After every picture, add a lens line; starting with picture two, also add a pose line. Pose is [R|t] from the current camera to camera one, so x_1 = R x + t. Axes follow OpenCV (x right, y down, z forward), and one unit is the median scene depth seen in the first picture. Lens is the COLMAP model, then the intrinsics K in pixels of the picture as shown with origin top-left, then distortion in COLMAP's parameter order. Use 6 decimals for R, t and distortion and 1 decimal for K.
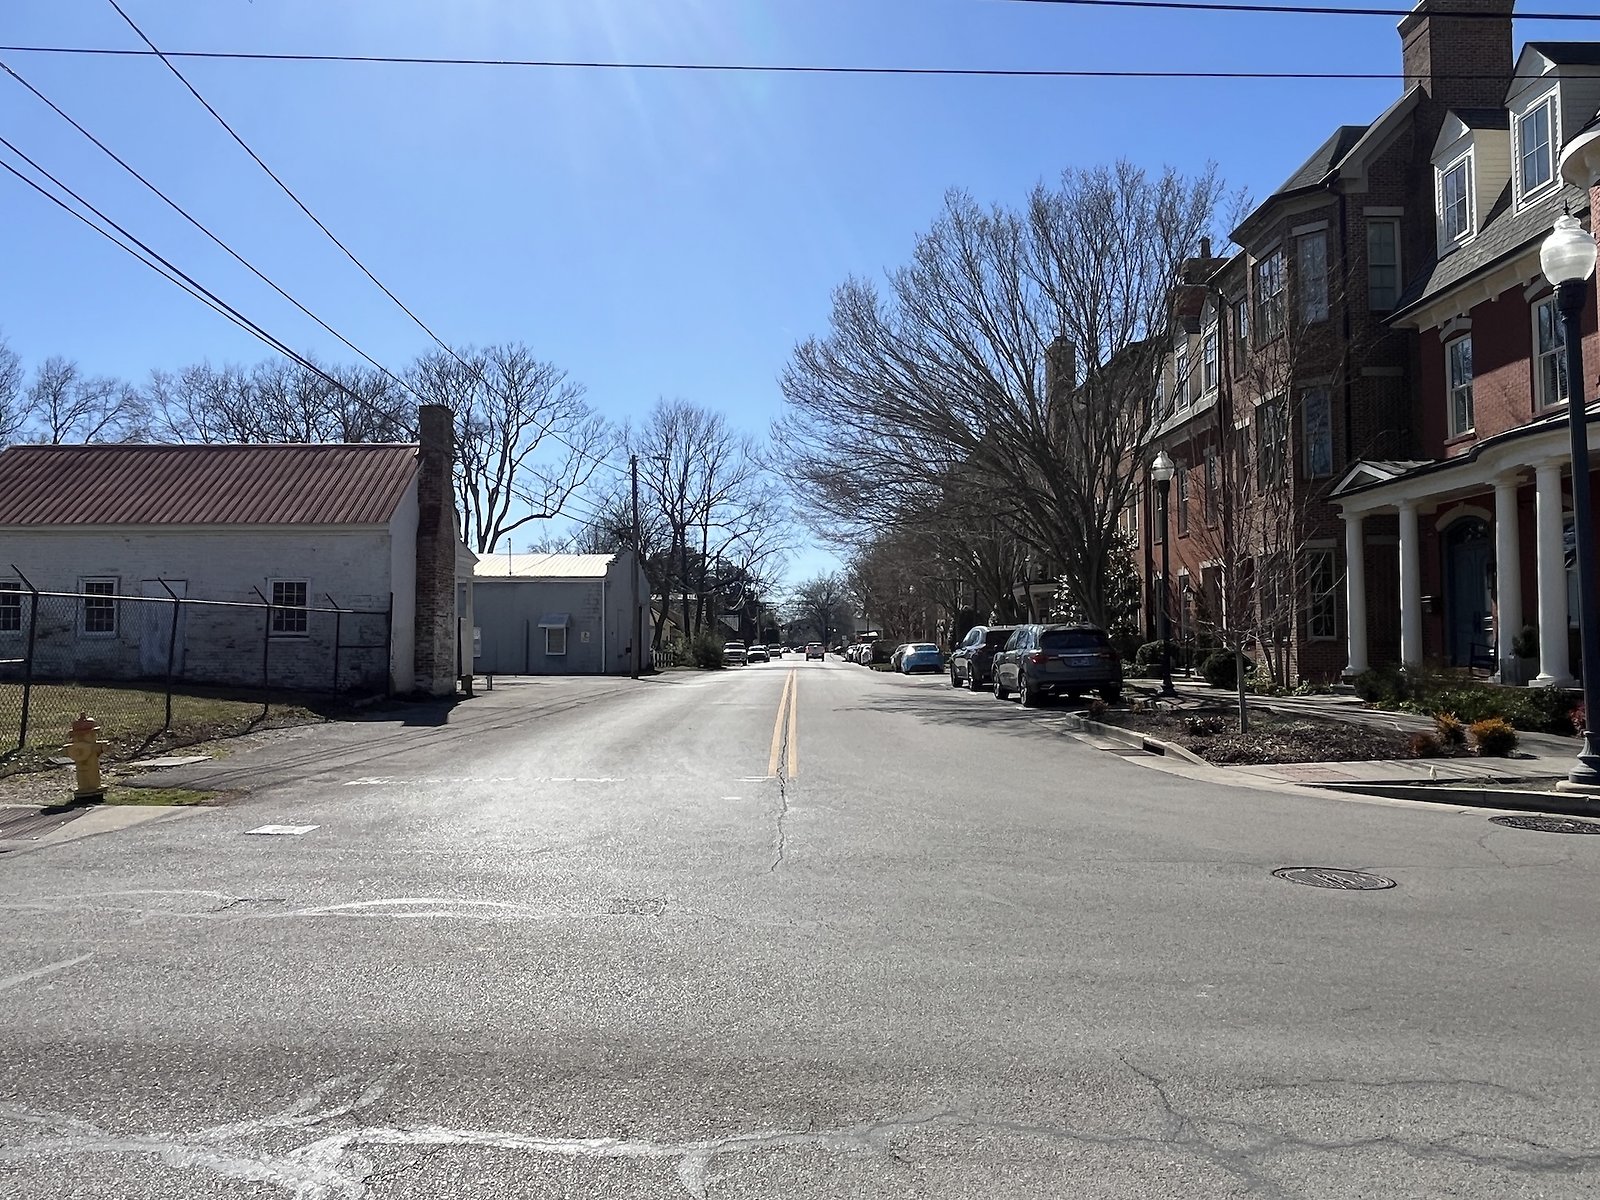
lens RADIAL K [[1168.3, 0, 788.2], [0, 1168.3, 587.7], [0, 0, 1]] dist [-0.001699, 0.002224]
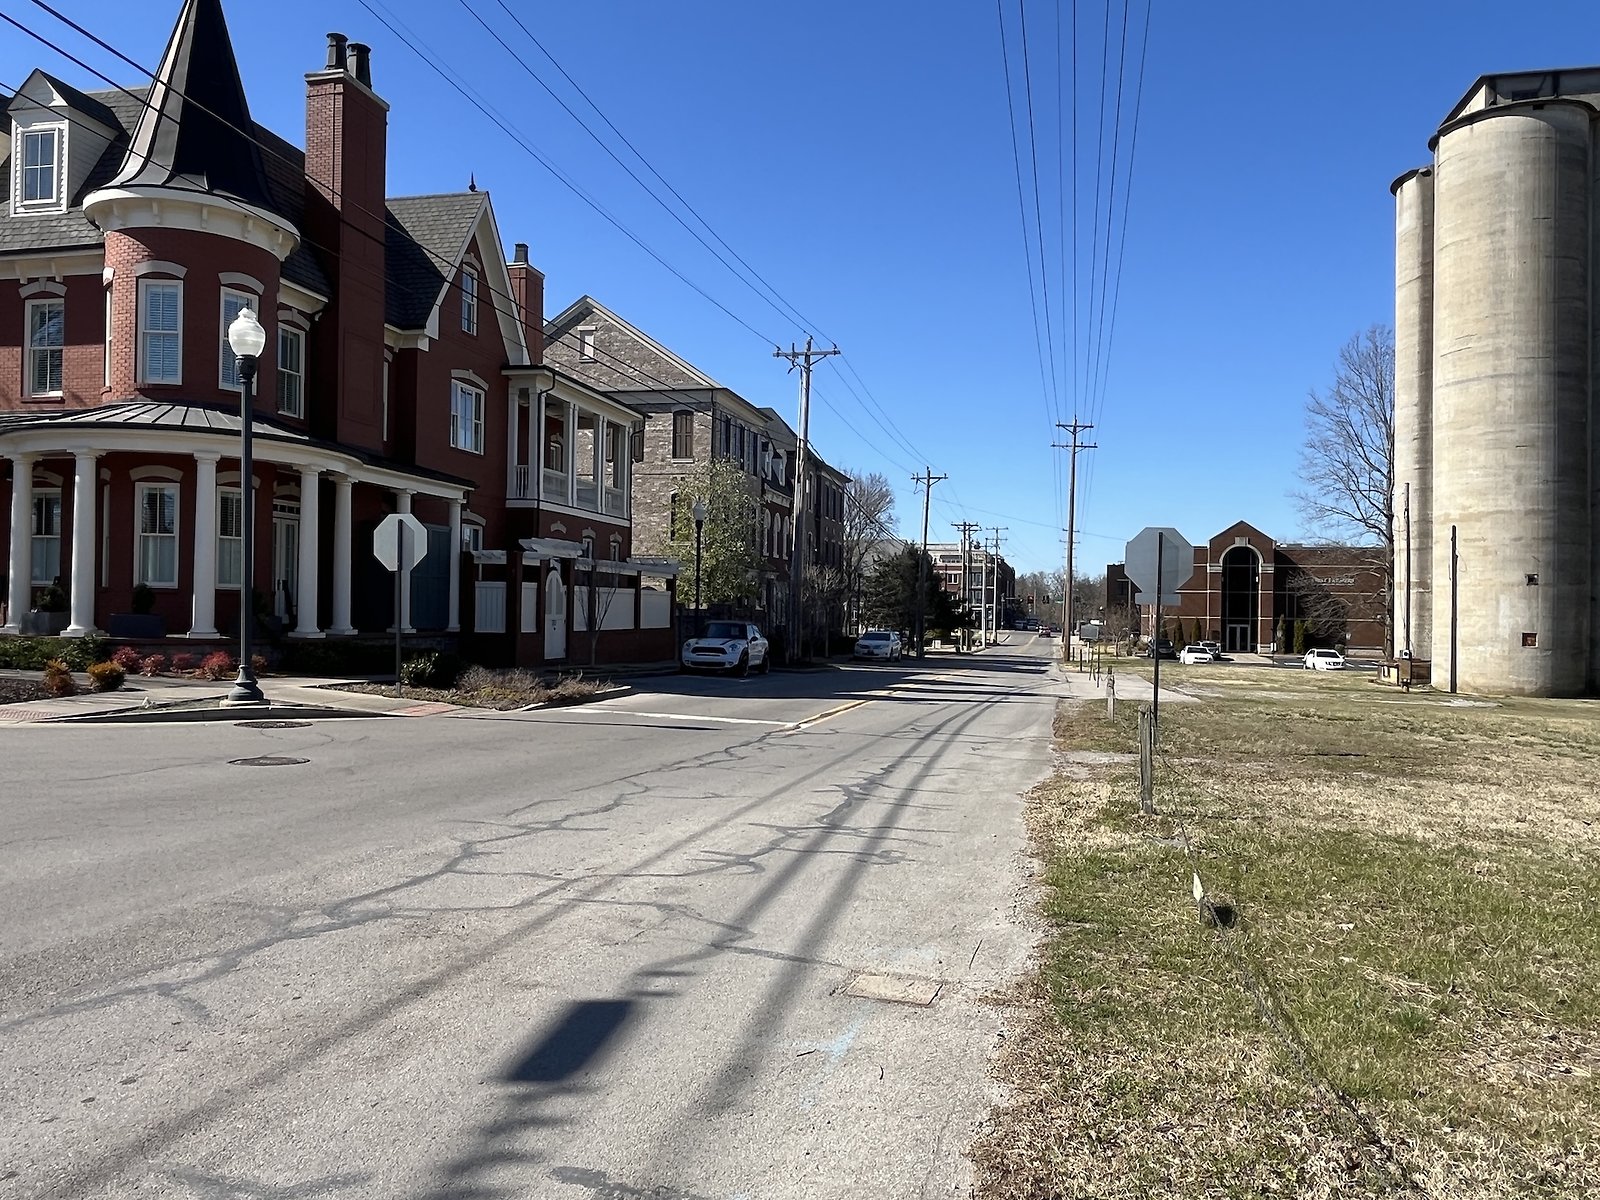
lens RADIAL K [[1168.3, 0, 795.7], [0, 1168.3, 600.8], [0, 0, 1]] dist [-0.001699, 0.002224]
pose [[0.220839, 0.012601, 0.975229, -0.320562], [-0.067562, 0.997712, 0.002408, -0.004684], [-0.972967, -0.066420, 0.221185, -0.000265]]
